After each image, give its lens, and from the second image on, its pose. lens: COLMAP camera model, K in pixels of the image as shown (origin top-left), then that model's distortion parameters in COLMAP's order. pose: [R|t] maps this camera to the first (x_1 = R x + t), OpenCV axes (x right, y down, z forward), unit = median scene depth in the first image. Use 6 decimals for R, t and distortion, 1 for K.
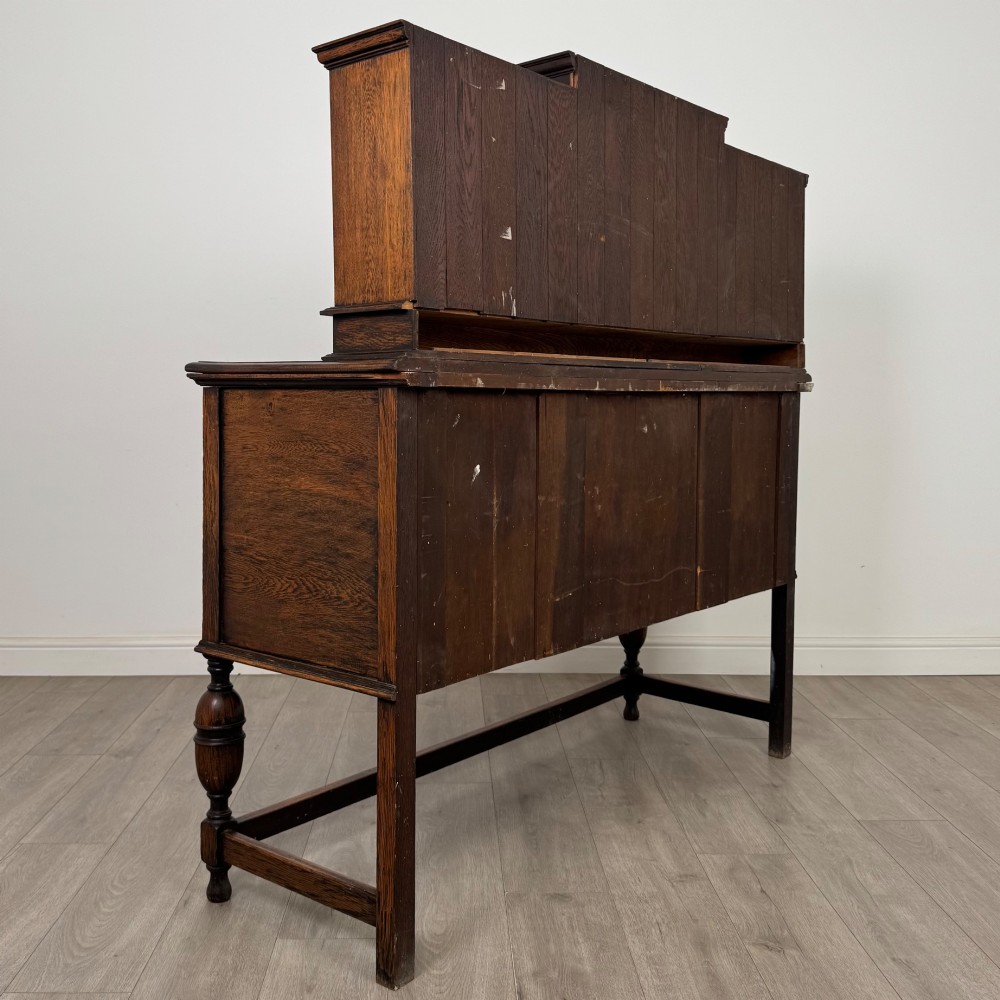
lens RADIAL K [[1112.9, 0, 500.5], [0, 1112.9, 486.9], [0, 0, 1]] dist [0.054737, 0.014919]
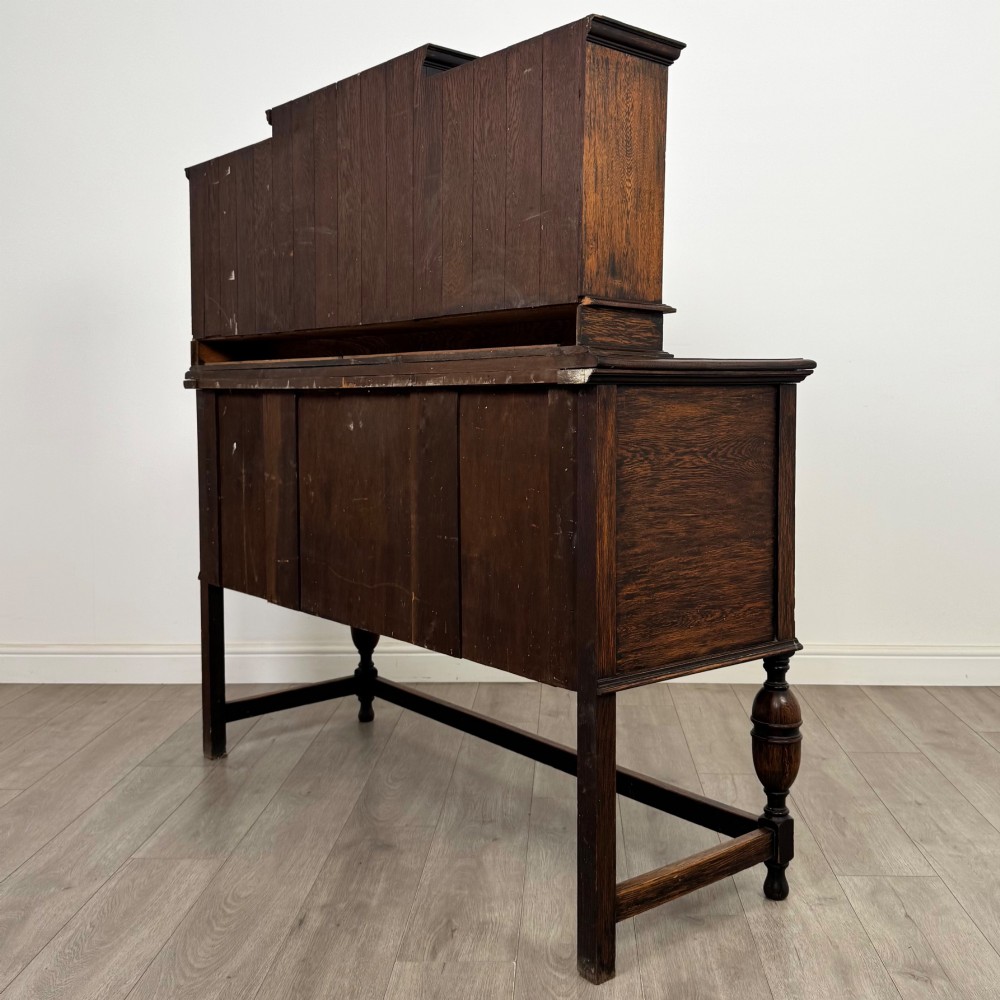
lens RADIAL K [[1187.5, 0, 500.0], [0, 1187.5, 500.0], [0, 0, 1]] dist [0.057353, 0.007462]
pose [[-0.232284, 0.086388, -0.968804, 1.207021], [-0.071873, 0.991800, 0.105671, -0.115751], [0.969989, 0.094177, -0.224170, 1.467158]]
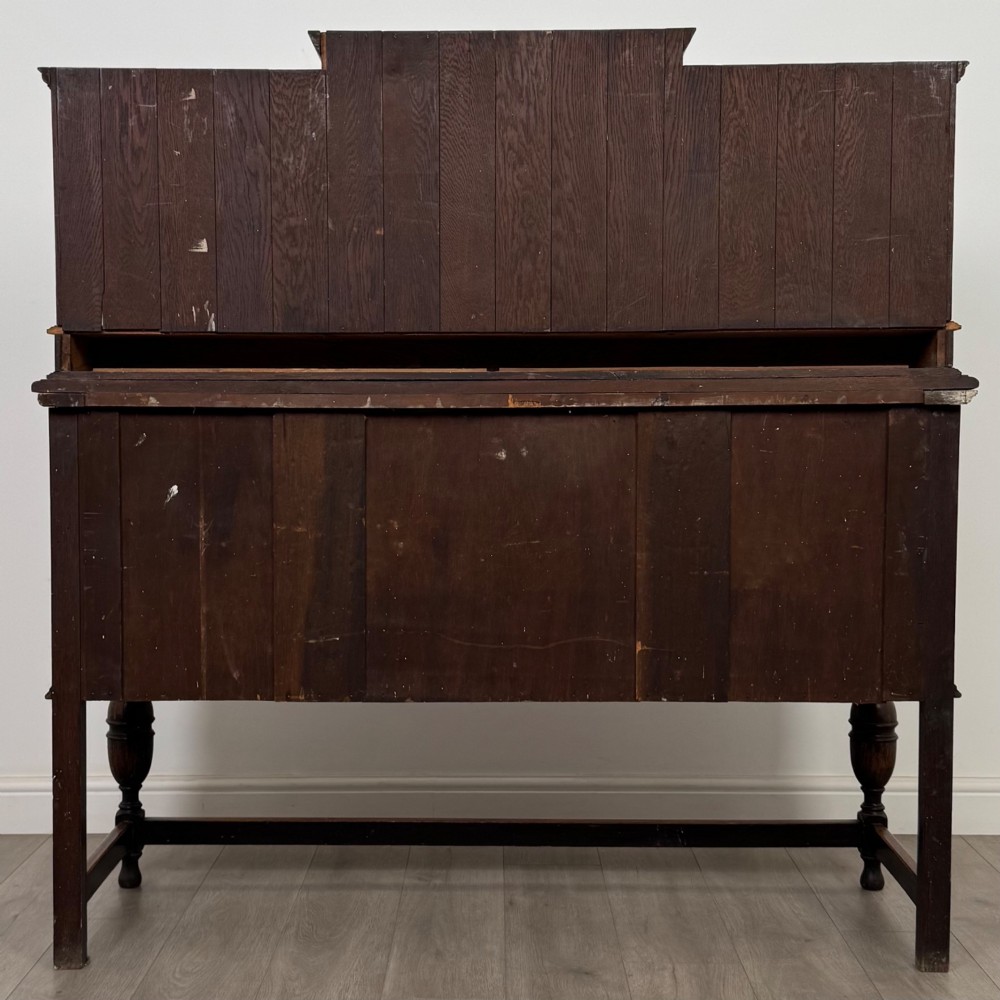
lens RADIAL K [[1187.5, 0, 500.0], [0, 1187.5, 500.0], [0, 0, 1]] dist [0.057353, 0.007462]
pose [[0.618419, 0.042072, -0.784721, 0.860528], [-0.057968, 0.998288, 0.007839, -0.027808], [0.783707, 0.040641, 0.619799, 0.501440]]
